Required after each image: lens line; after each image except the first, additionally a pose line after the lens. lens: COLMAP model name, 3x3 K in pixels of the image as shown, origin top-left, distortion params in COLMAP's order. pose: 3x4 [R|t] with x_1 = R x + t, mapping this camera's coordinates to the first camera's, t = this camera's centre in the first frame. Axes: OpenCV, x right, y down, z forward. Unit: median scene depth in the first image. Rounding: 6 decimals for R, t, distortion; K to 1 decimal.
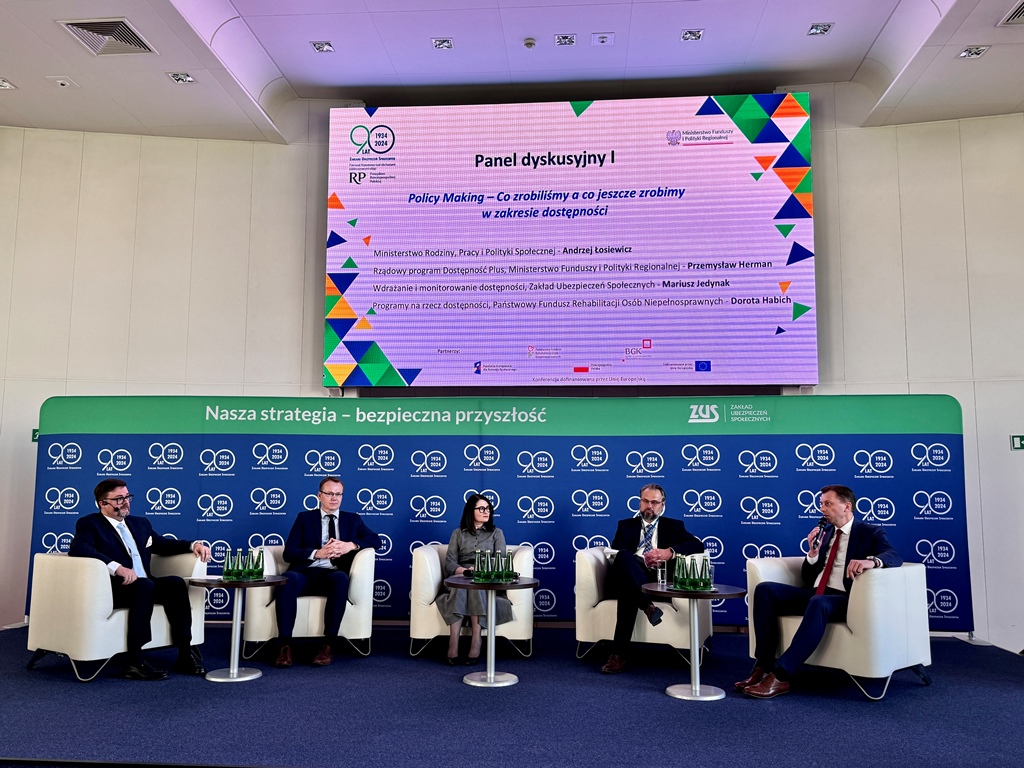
lens RADIAL K [[897.6, 0, 514.7], [0, 897.6, 386.8], [0, 0, 1]] dist [0.085625, -0.032015]
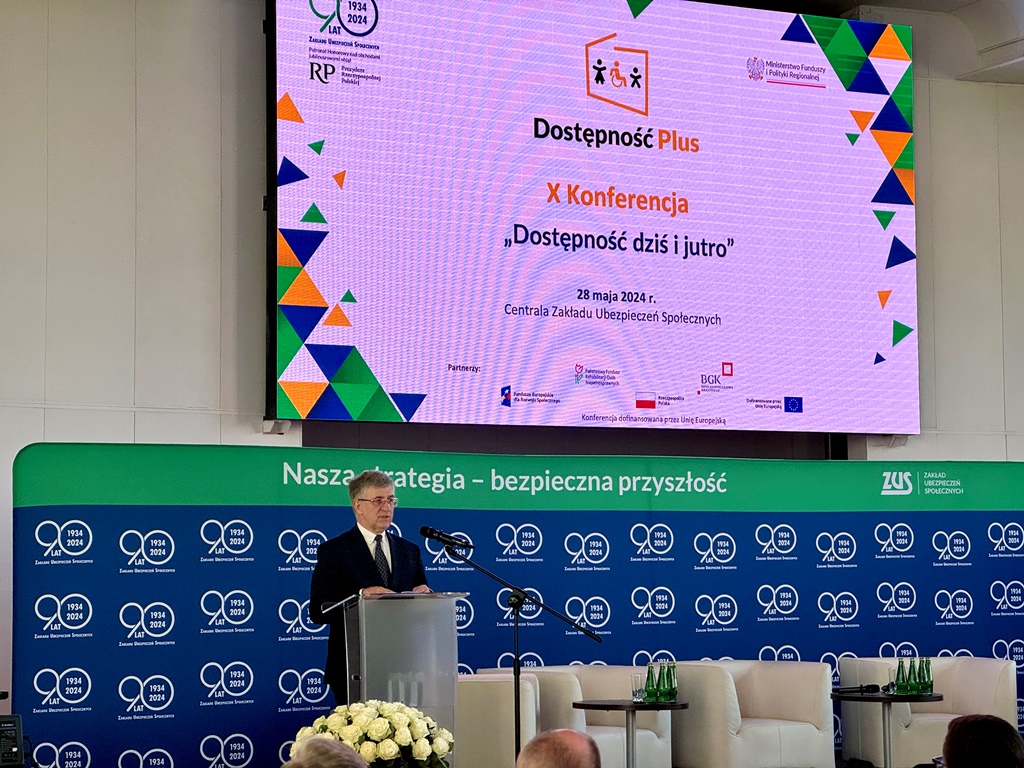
lens RADIAL K [[2312.0, 0, 512.8], [0, 2312.0, 382.9], [0, 0, 1]] dist [0.168946, 0.000000]
pose [[0.839230, 0.029427, 0.542980, -0.954408], [-0.052972, 0.998210, 0.027775, -0.078076], [-0.541191, -0.052072, 0.839286, -0.403558]]
